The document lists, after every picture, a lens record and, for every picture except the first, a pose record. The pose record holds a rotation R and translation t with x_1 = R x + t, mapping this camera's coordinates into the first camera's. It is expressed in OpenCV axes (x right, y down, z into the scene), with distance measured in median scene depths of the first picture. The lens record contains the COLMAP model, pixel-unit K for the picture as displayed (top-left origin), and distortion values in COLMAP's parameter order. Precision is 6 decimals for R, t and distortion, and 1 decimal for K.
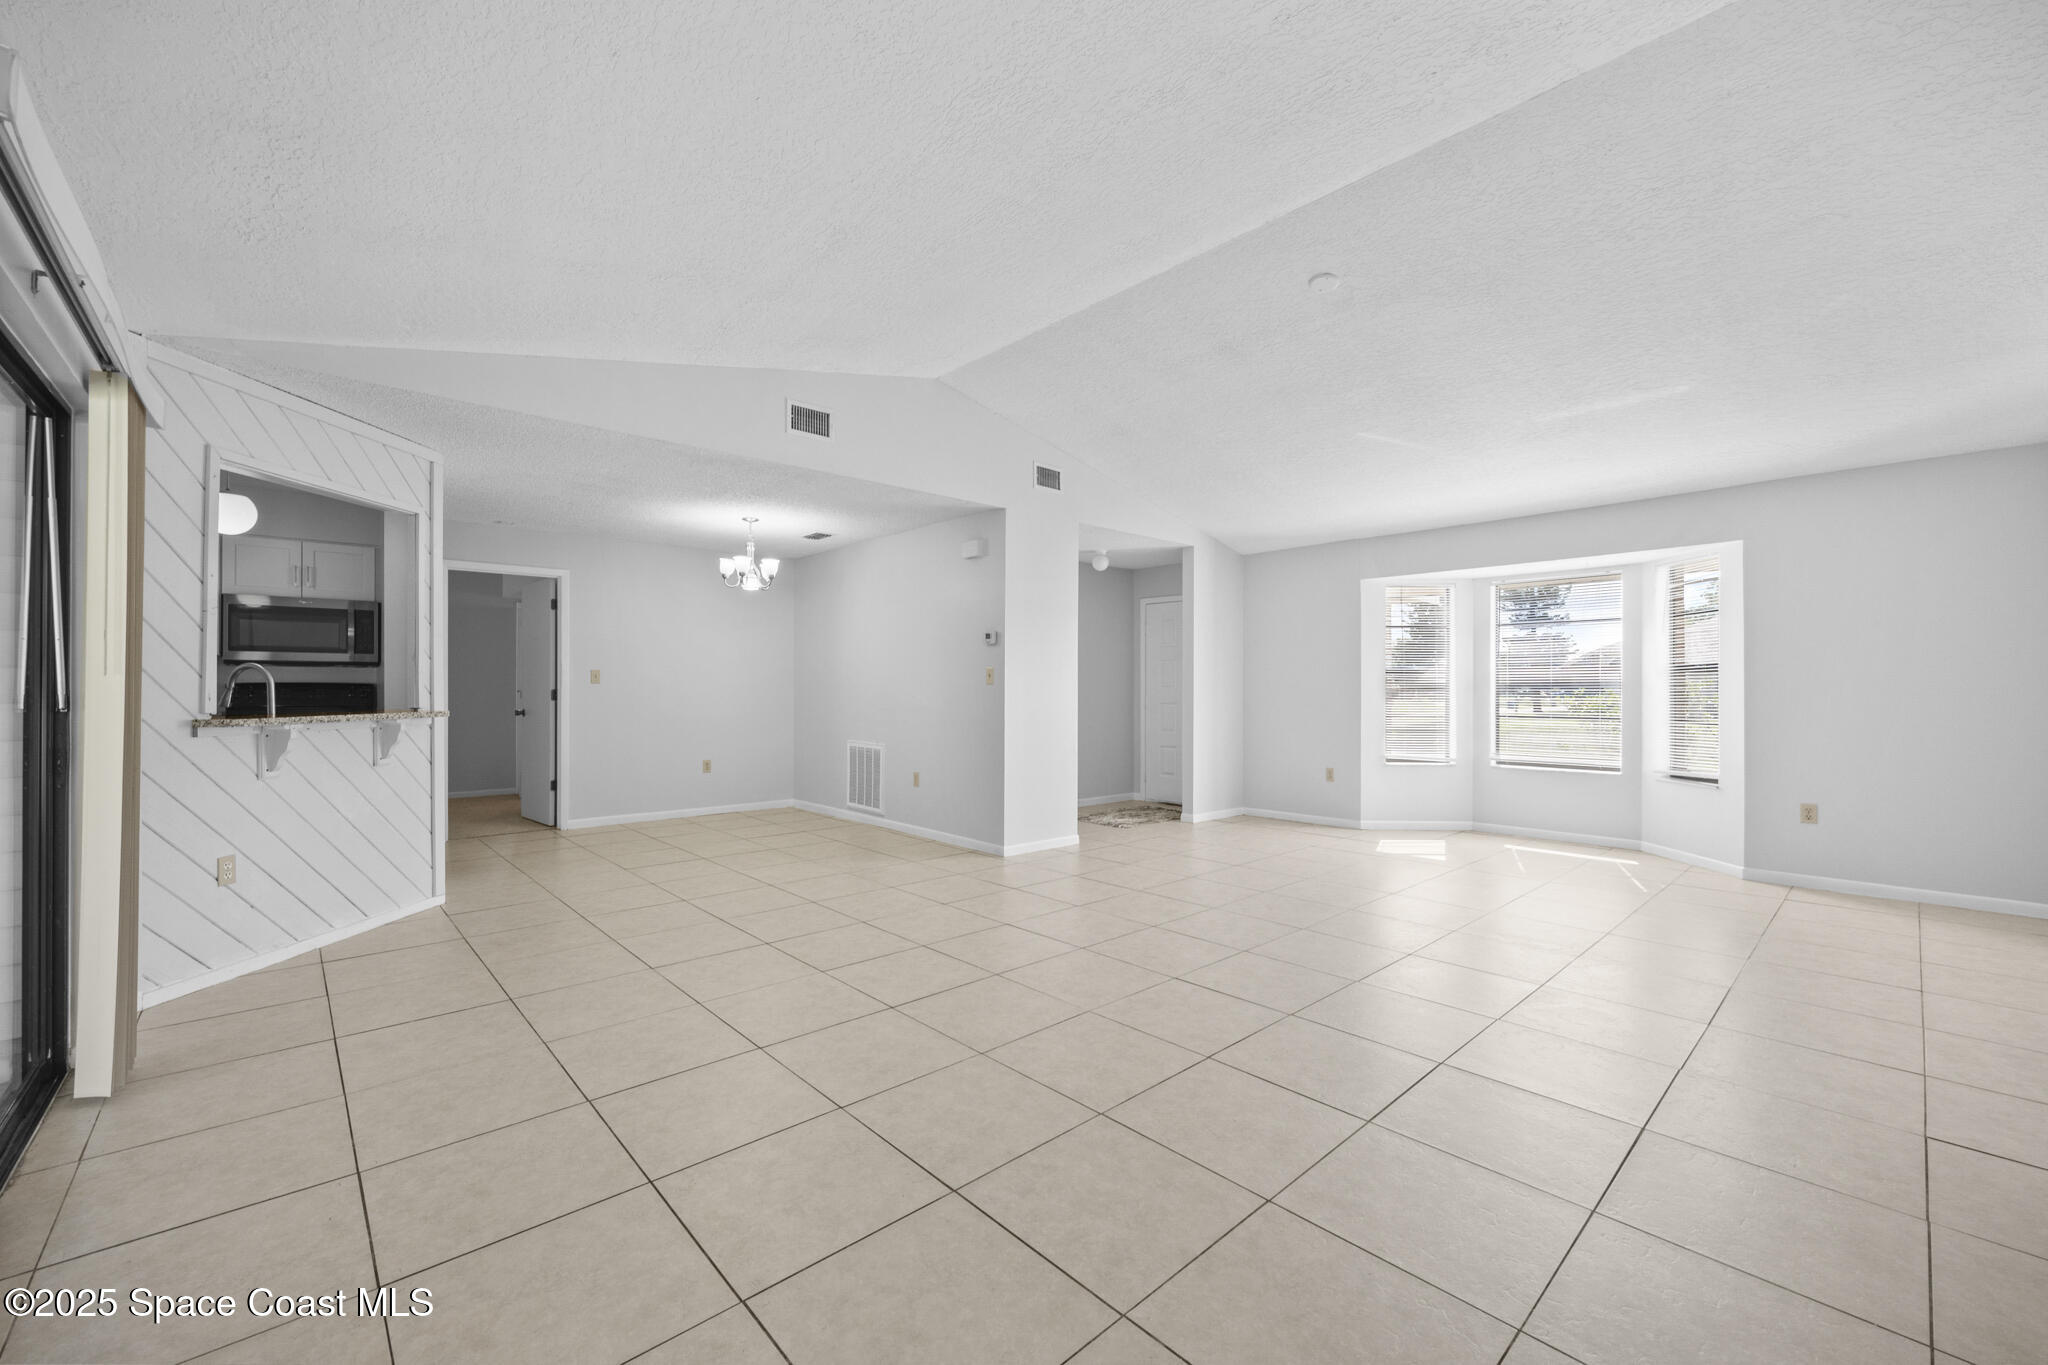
lens RADIAL K [[822.6, 0, 1015.8], [0, 822.6, 681.8], [0, 0, 1]] dist [-0.003336, 0.001241]
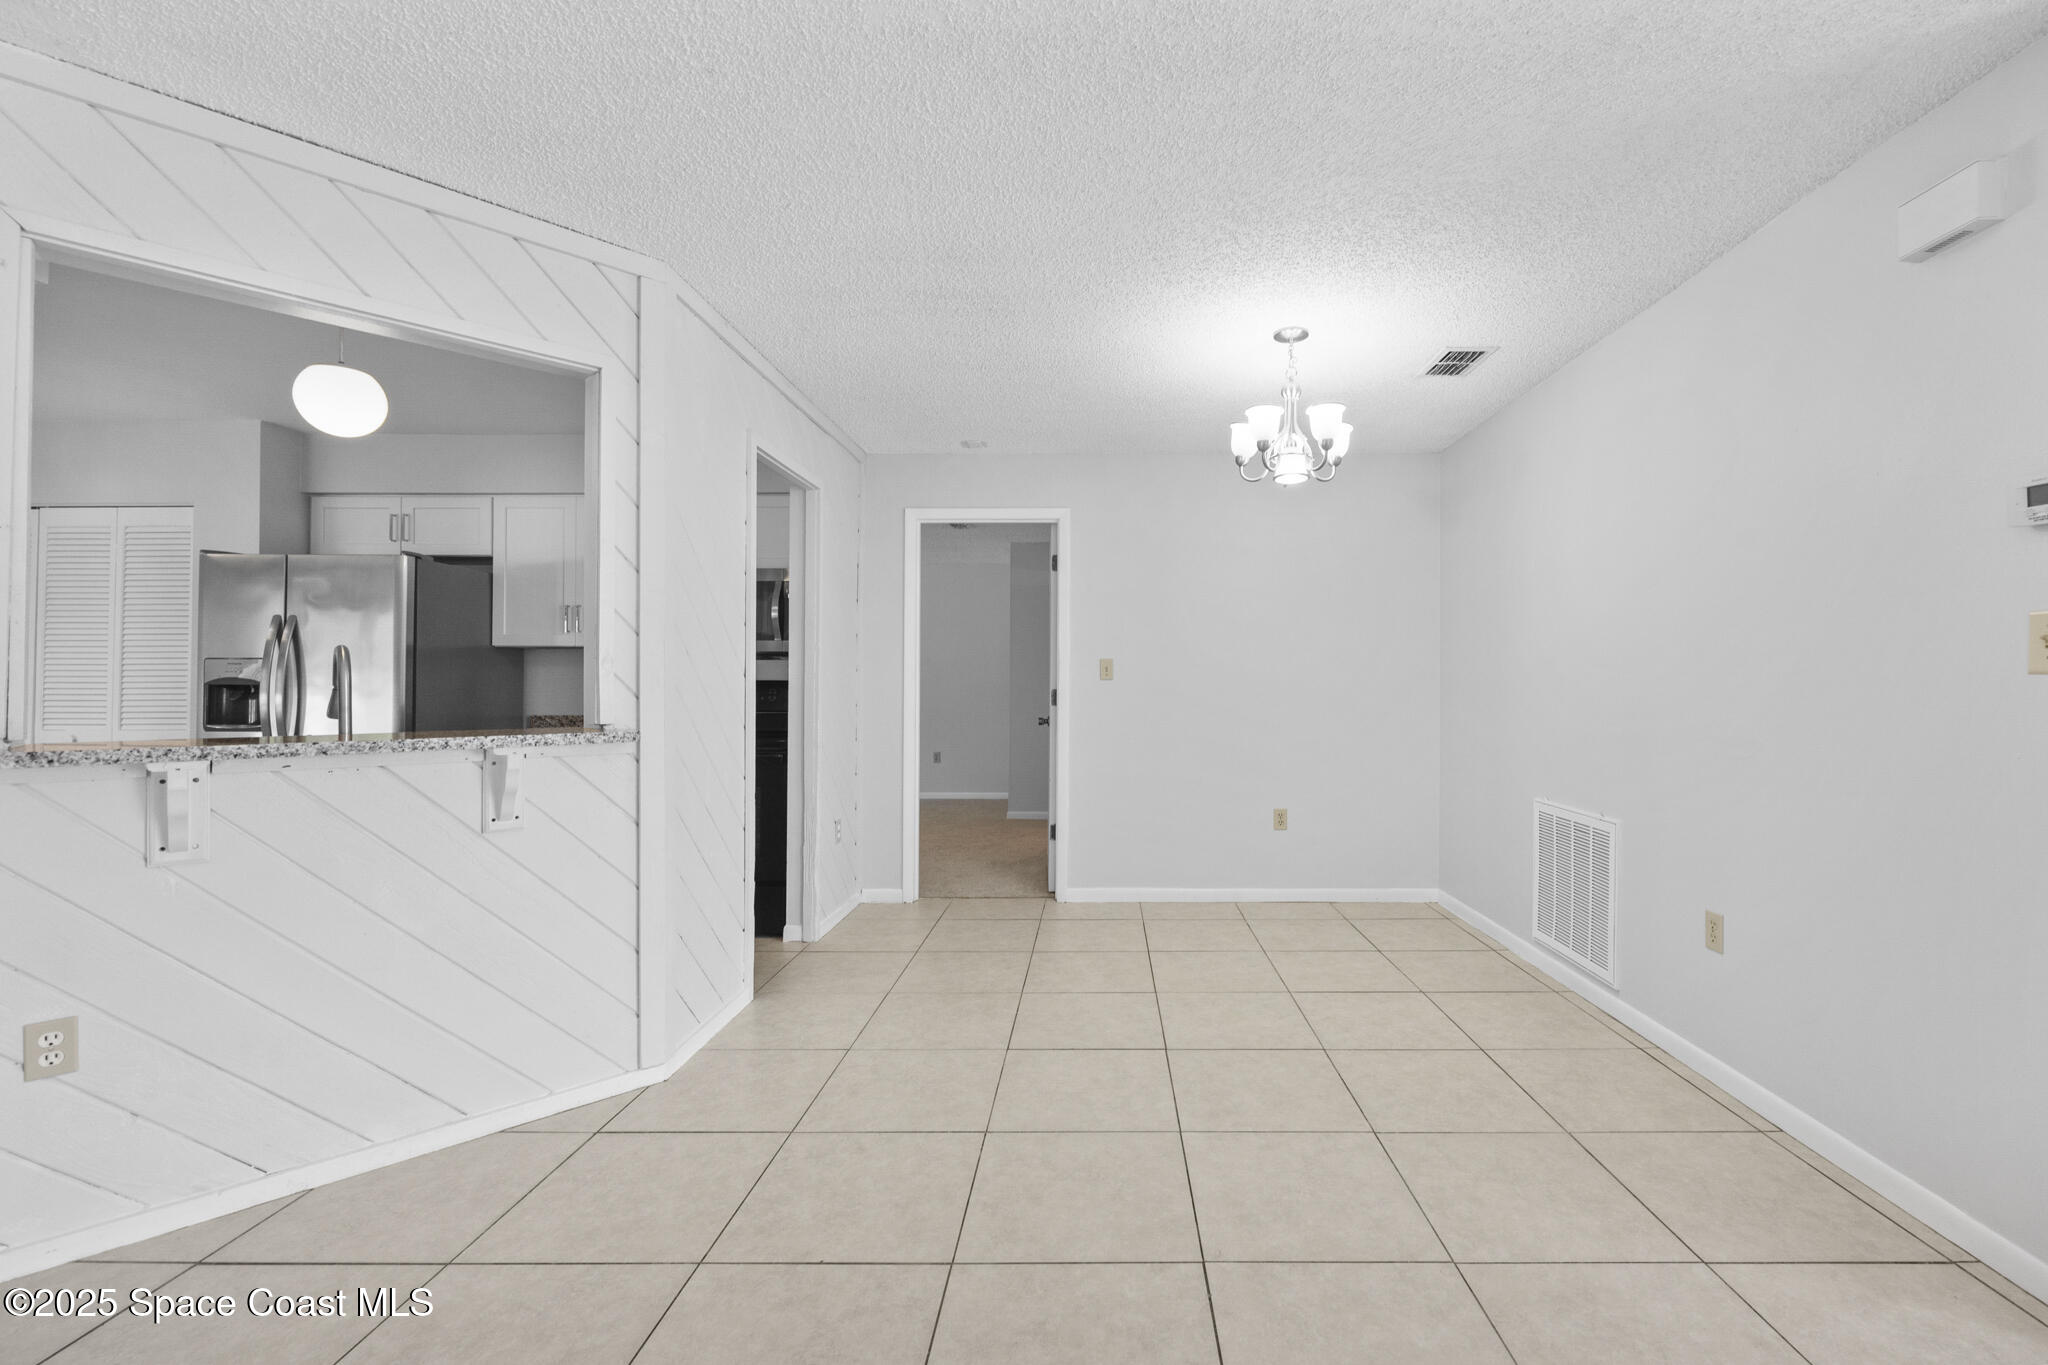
lens RADIAL K [[846.6, 0, 1108.4], [0, 846.6, 686.3], [0, 0, 1]] dist [-0.003846, -0.000649]
pose [[0.744939, -0.003064, -0.667125, -0.073503], [0.006505, 0.999975, 0.002672, 0.005578], [0.667100, -0.006330, 0.744941, 0.560905]]
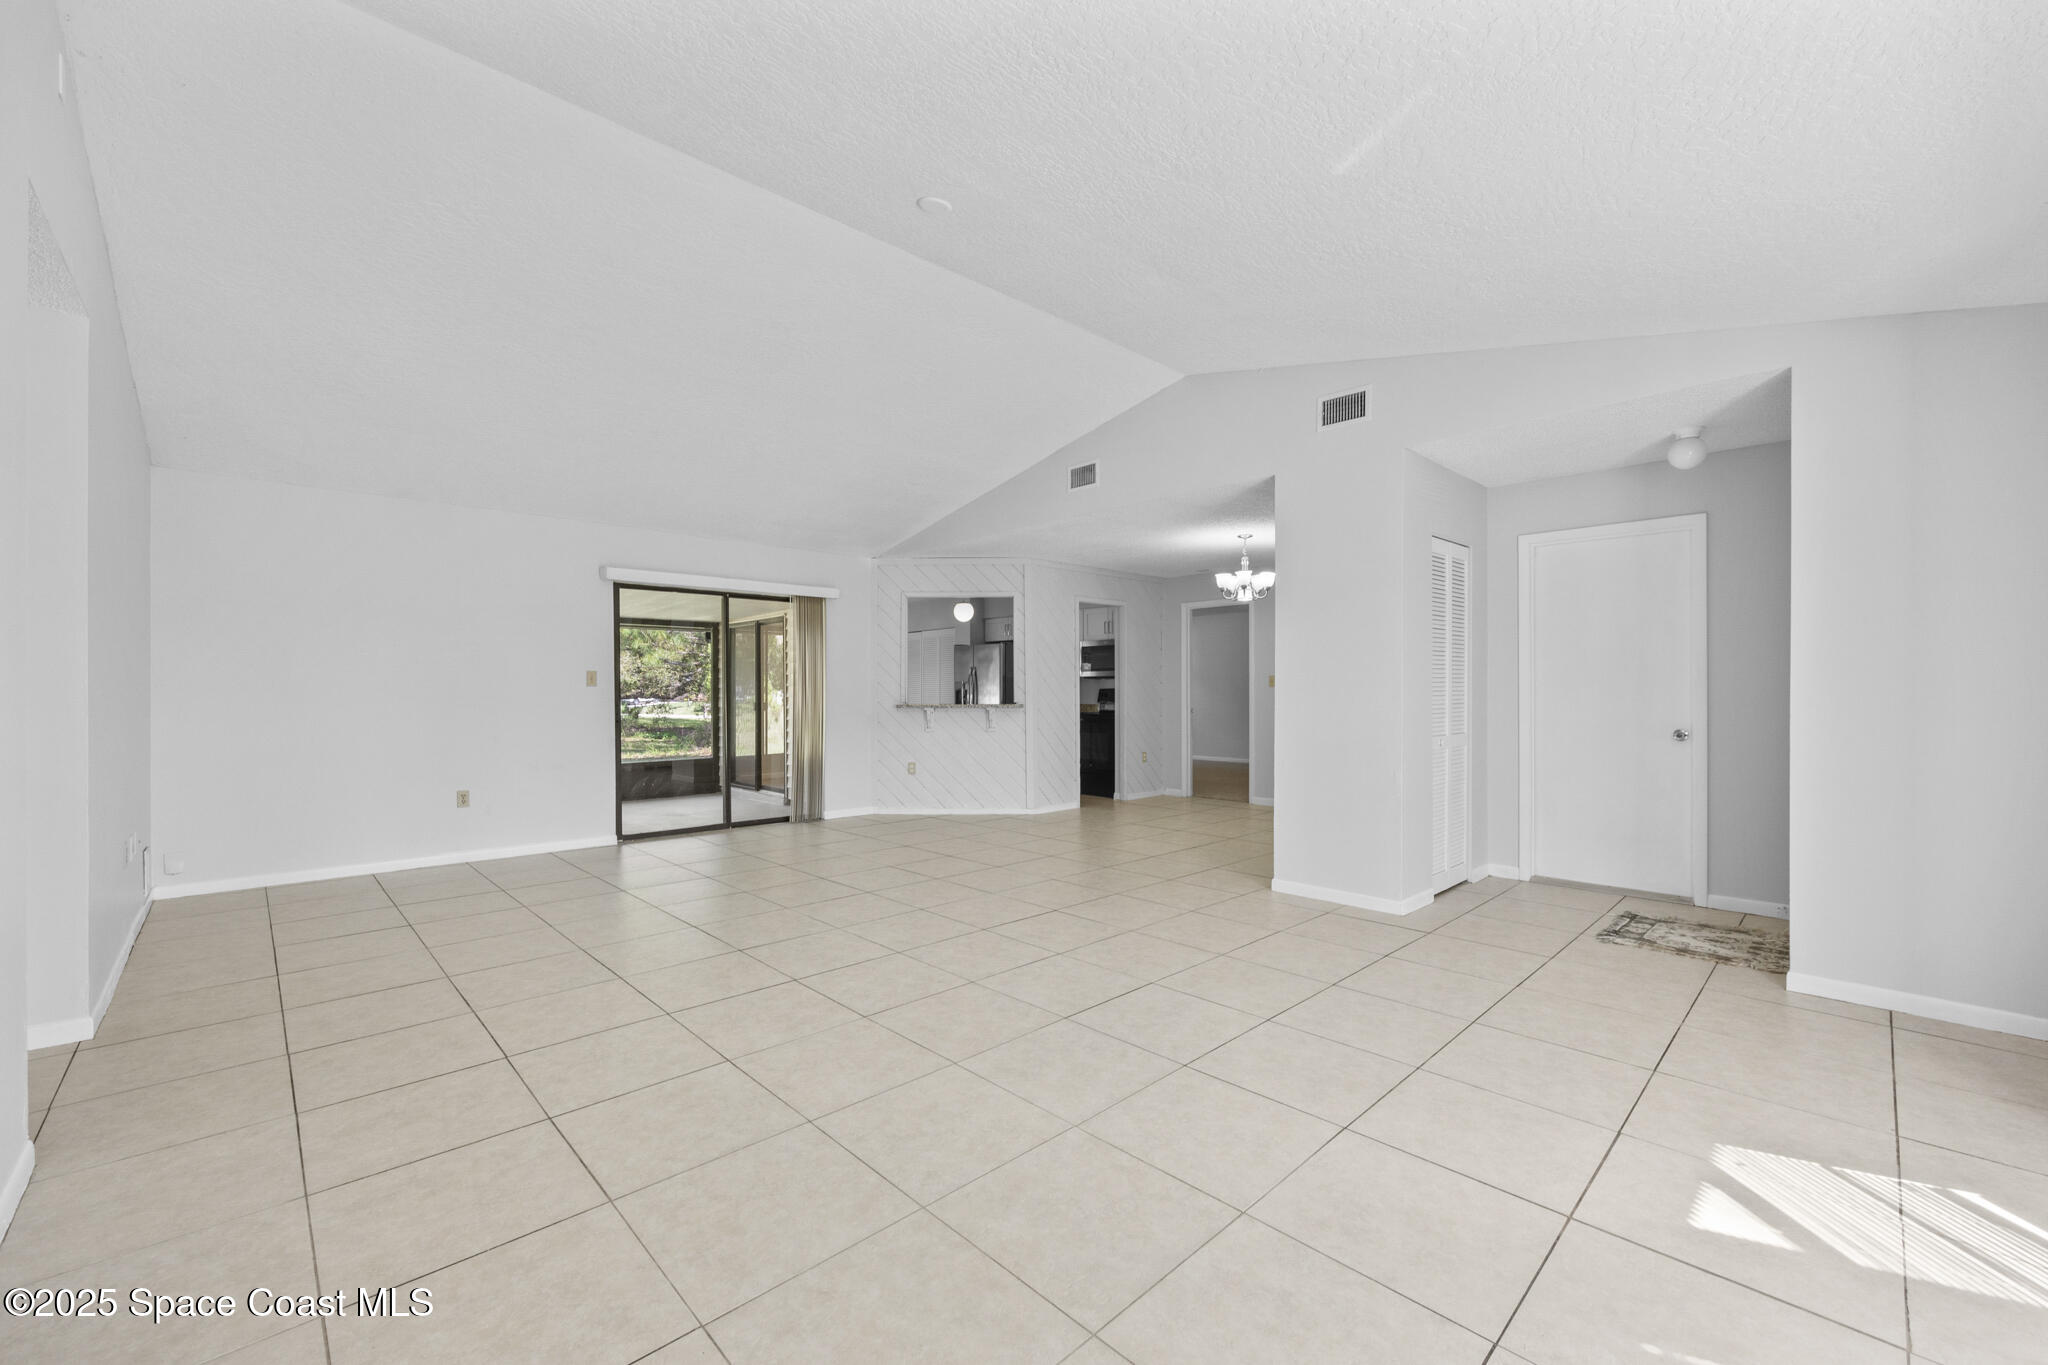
lens RADIAL K [[822.6, 0, 1012.8], [0, 822.6, 700.7], [0, 0, 1]] dist [-0.003336, 0.001241]
pose [[0.013983, 0.009990, -0.999852, 0.767006], [0.009948, 0.999899, 0.010130, 0.006565], [0.999853, -0.010089, 0.013882, 0.674604]]
